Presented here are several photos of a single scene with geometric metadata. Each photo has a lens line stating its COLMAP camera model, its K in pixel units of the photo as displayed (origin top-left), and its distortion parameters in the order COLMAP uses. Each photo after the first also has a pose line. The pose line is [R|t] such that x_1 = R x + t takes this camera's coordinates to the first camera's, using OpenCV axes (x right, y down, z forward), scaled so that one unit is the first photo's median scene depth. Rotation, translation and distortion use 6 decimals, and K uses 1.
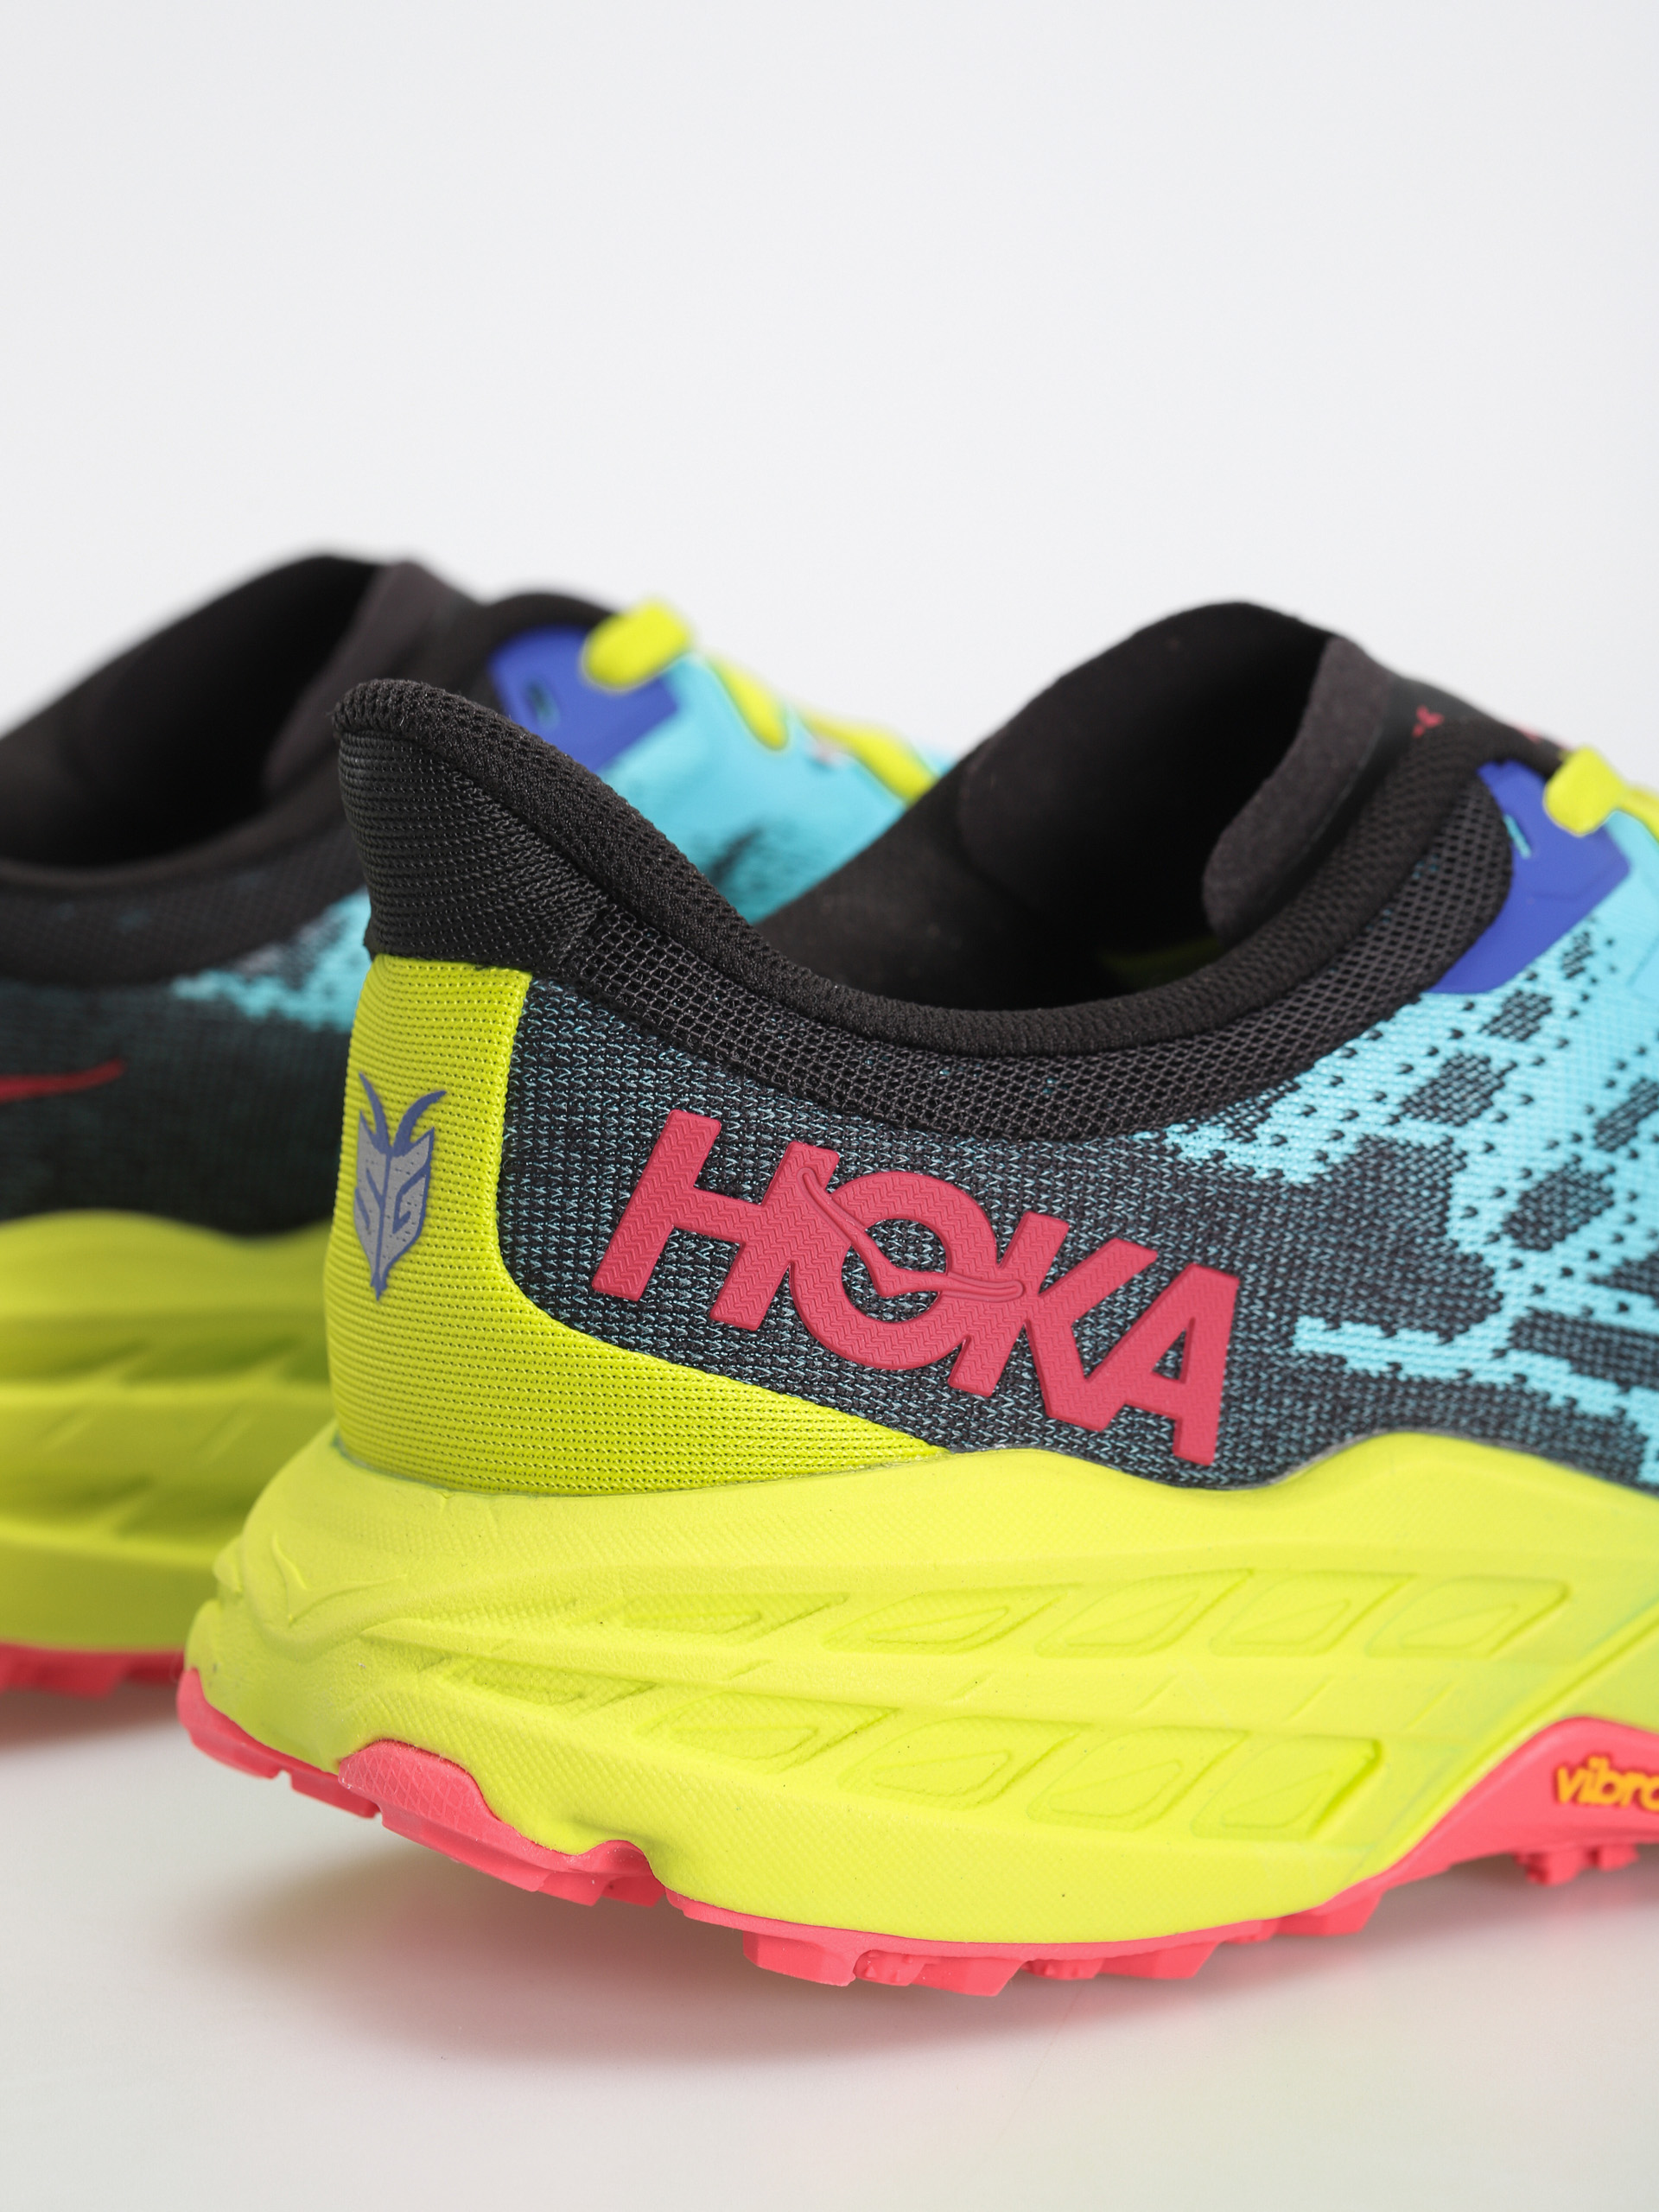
lens RADIAL K [[7413.6, 0, 829.5], [0, 7413.6, 1106.0], [0, 0, 1]] dist [0.019980, 4.897999]
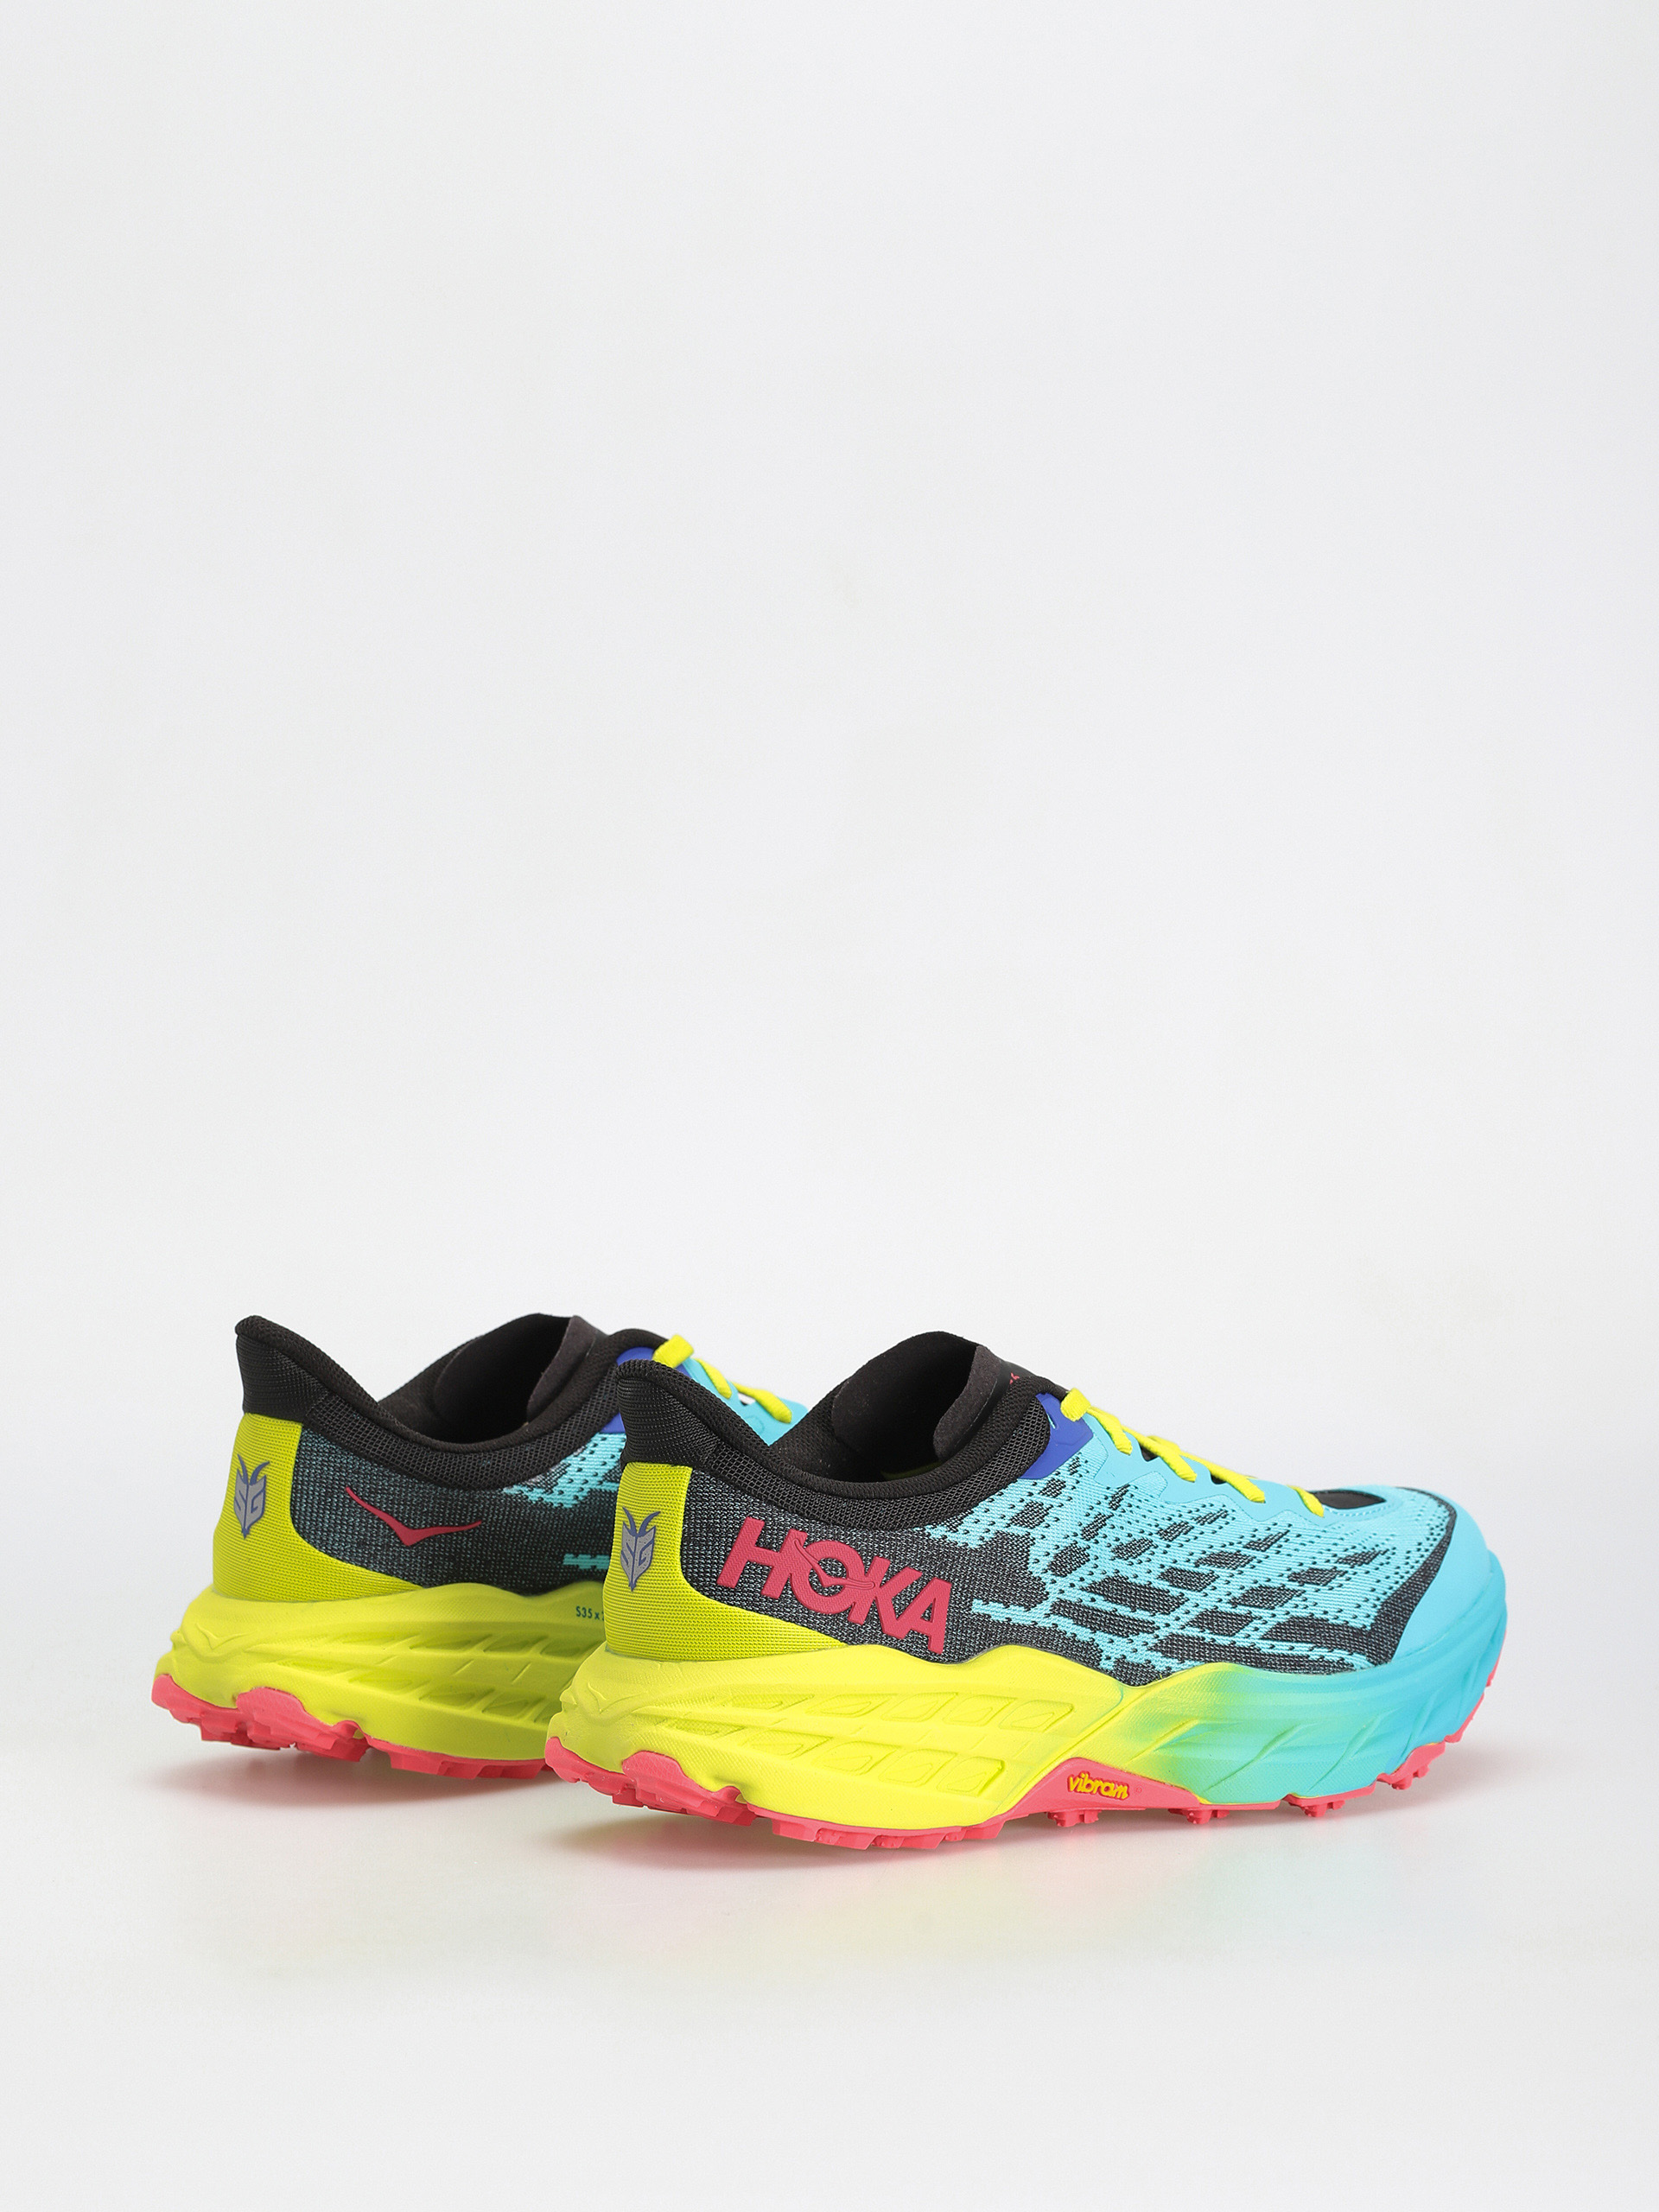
lens RADIAL K [[8810.7, 0, 829.5], [0, 8810.7, 1106.0], [0, 0, 1]] dist [-0.219691, 3.962511]
pose [[0.995246, 0.002307, 0.097370, -0.297453], [0.007714, 0.994711, -0.102422, 0.176507], [-0.097091, 0.102686, 0.989964, -2.149194]]
